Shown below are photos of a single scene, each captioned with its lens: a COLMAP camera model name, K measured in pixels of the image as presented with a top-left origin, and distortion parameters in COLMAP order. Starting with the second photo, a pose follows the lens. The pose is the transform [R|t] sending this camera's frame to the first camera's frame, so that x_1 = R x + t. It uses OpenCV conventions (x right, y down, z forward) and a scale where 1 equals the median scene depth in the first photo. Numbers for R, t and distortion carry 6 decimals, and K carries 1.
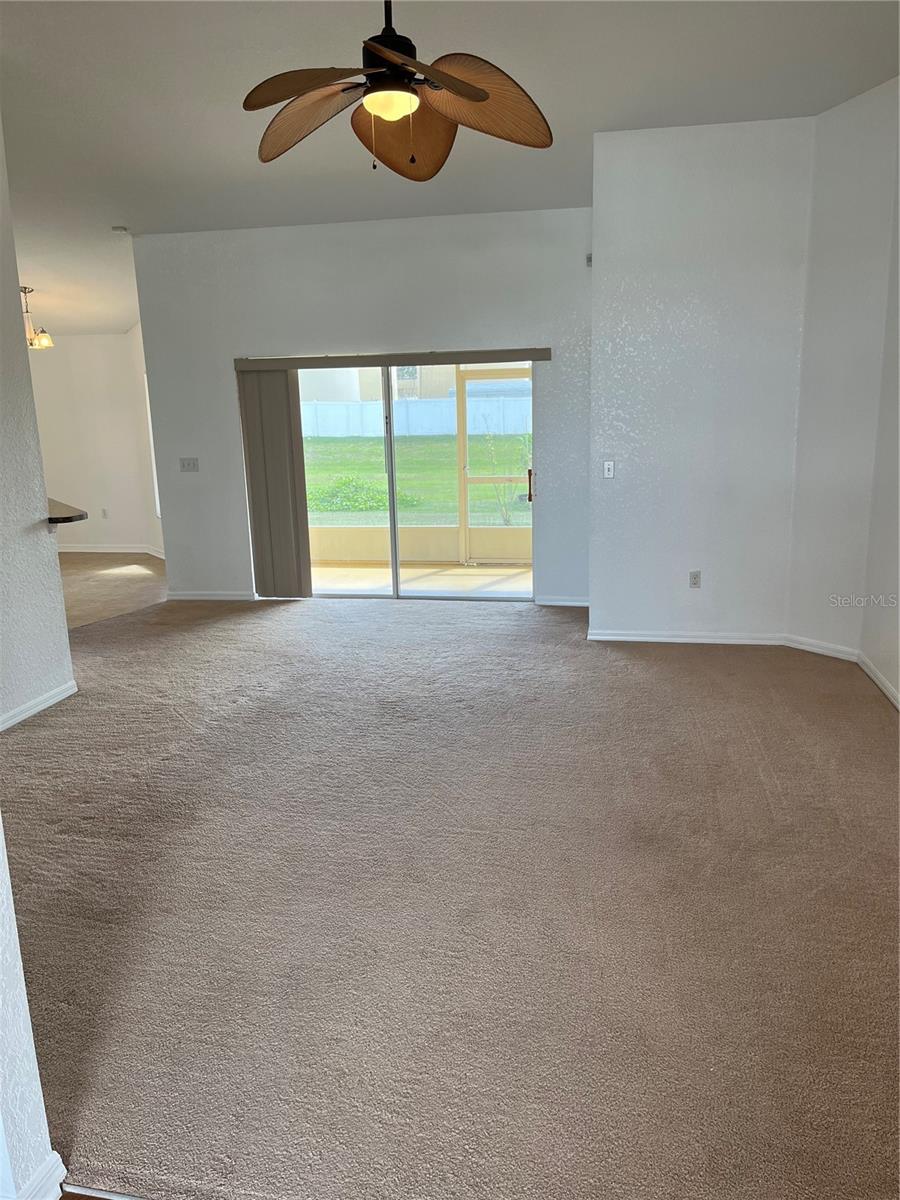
lens RADIAL K [[915.9, 0, 446.1], [0, 915.9, 599.0], [0, 0, 1]] dist [0.065534, -0.089759]
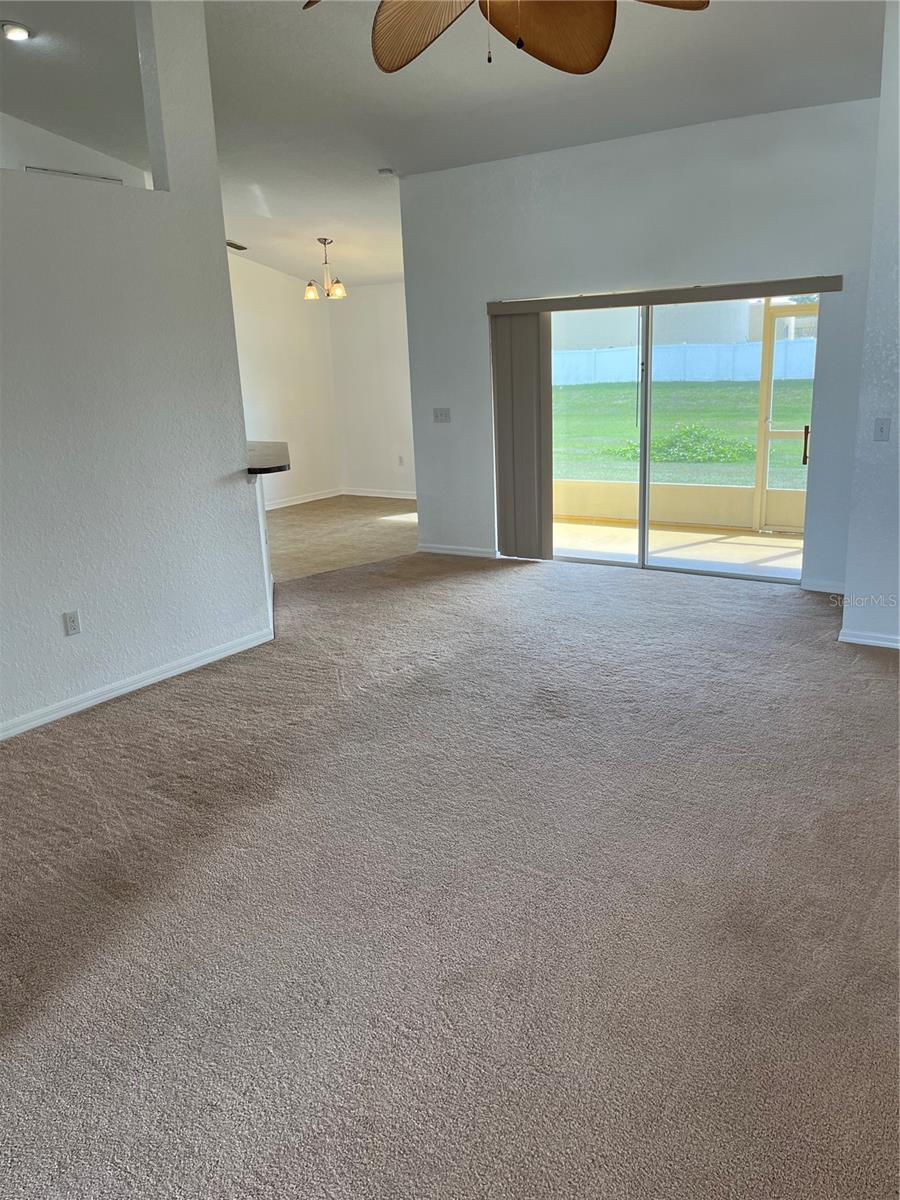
lens RADIAL K [[915.9, 0, 455.0], [0, 915.9, 599.8], [0, 0, 1]] dist [0.065534, -0.089759]
pose [[0.923592, 0.090628, -0.372511, 0.164979], [-0.068688, 0.995052, 0.071783, -0.031076], [0.377174, -0.040711, 0.925247, 0.138316]]
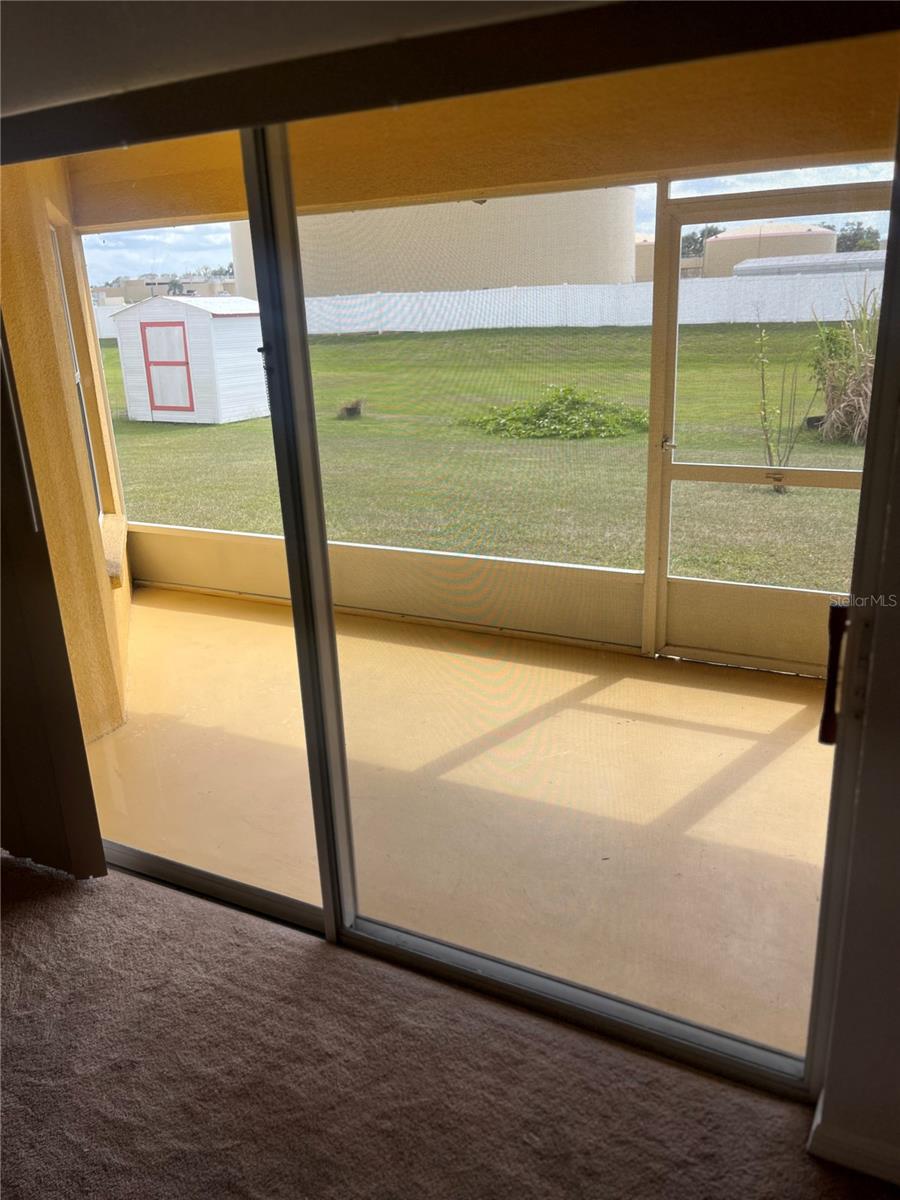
lens RADIAL K [[915.9, 0, 445.4], [0, 915.9, 607.8], [0, 0, 1]] dist [0.065534, -0.089759]
pose [[0.958657, 0.079139, -0.273338, 0.083668], [-0.044473, 0.990414, 0.130775, -0.220083], [0.281068, -0.113212, 0.952987, 1.046953]]
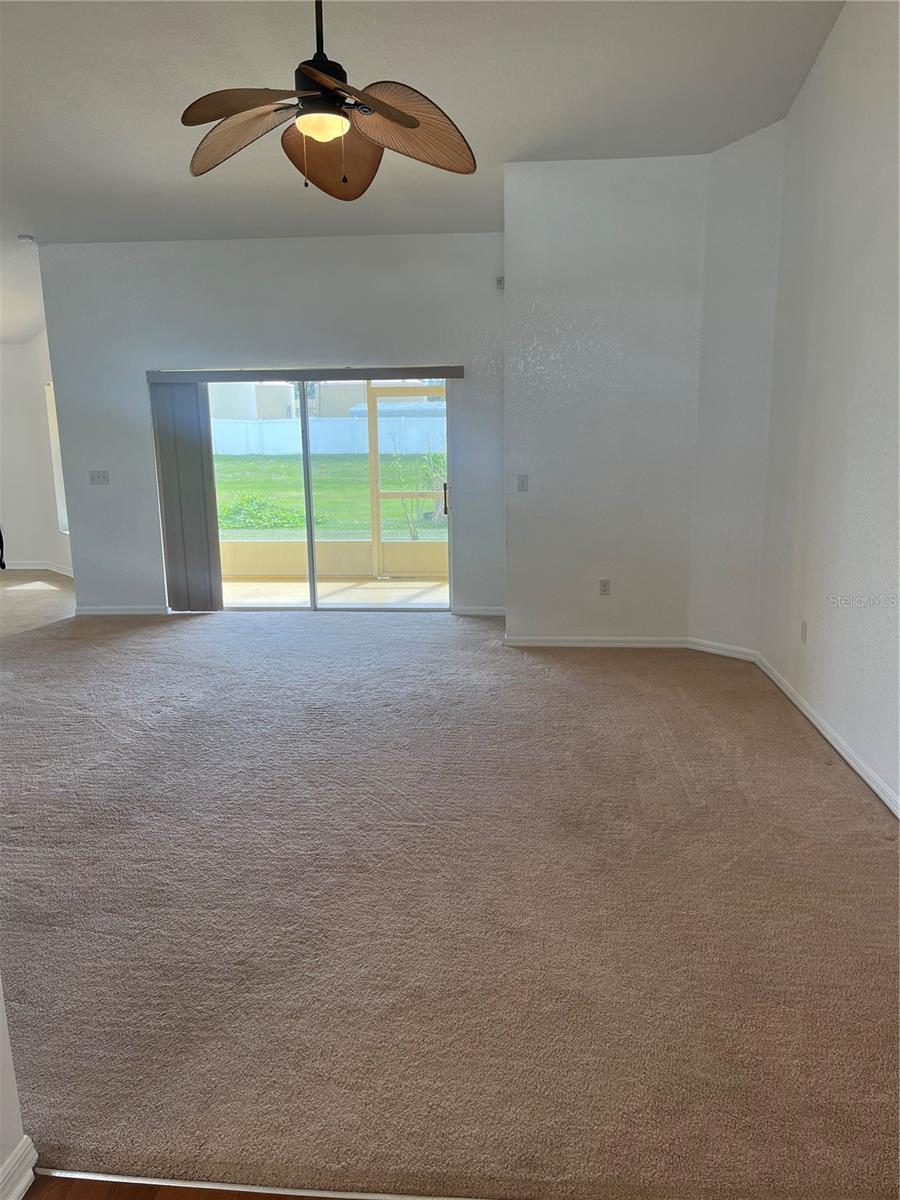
lens RADIAL K [[915.9, 0, 449.9], [0, 915.9, 599.4], [0, 0, 1]] dist [0.065534, -0.089759]
pose [[0.993720, -0.010760, 0.111379, -0.025502], [0.013118, 0.999705, -0.020461, 0.013929], [-0.111126, 0.021794, 0.993567, -0.025706]]
